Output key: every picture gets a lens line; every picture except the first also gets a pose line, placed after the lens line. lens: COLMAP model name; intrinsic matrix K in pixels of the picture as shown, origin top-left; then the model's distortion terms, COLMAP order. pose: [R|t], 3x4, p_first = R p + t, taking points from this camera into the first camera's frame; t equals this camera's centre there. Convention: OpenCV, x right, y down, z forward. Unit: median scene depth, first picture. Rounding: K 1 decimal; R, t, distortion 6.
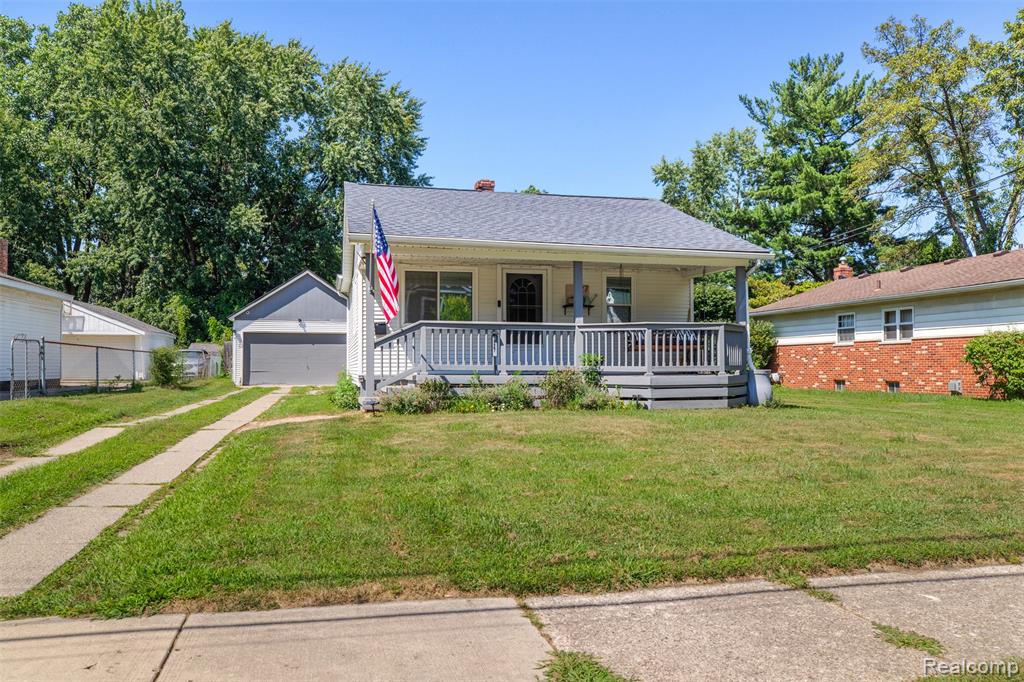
lens RADIAL K [[796.6, 0, 512.1], [0, 796.6, 343.0], [0, 0, 1]] dist [-0.000297, -0.000388]
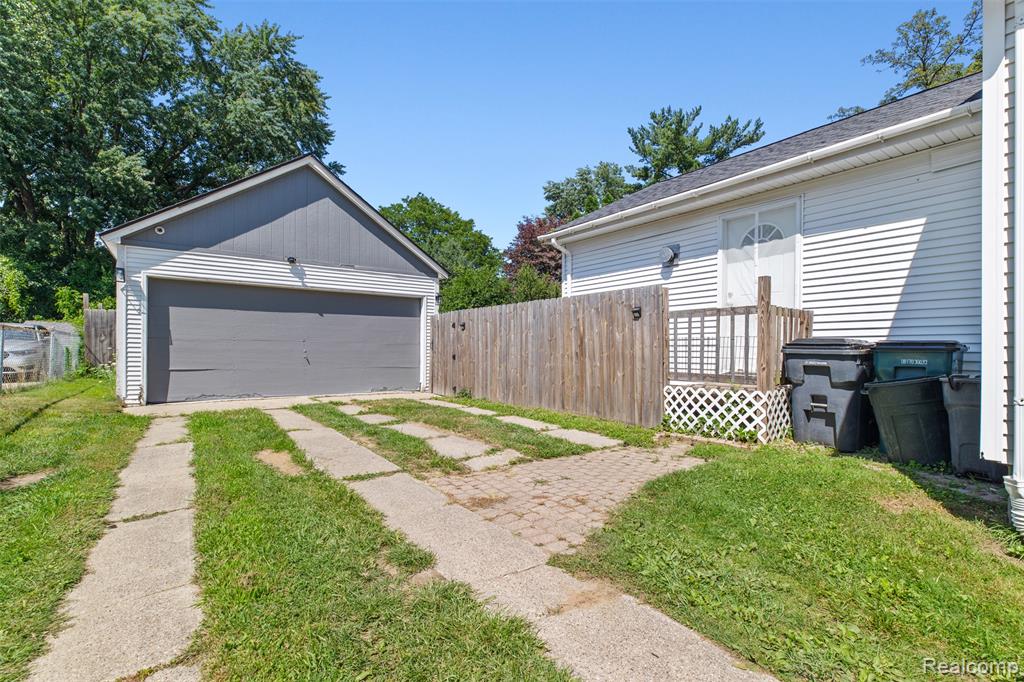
lens RADIAL K [[473.0, 0, 500.9], [0, 473.0, 356.1], [0, 0, 1]] dist [-0.000217, -0.000168]
pose [[0.929544, 0.003001, 0.368700, -0.252509], [-0.015382, 0.999412, 0.030645, 0.016894], [-0.368391, -0.034157, 0.929043, 0.689632]]
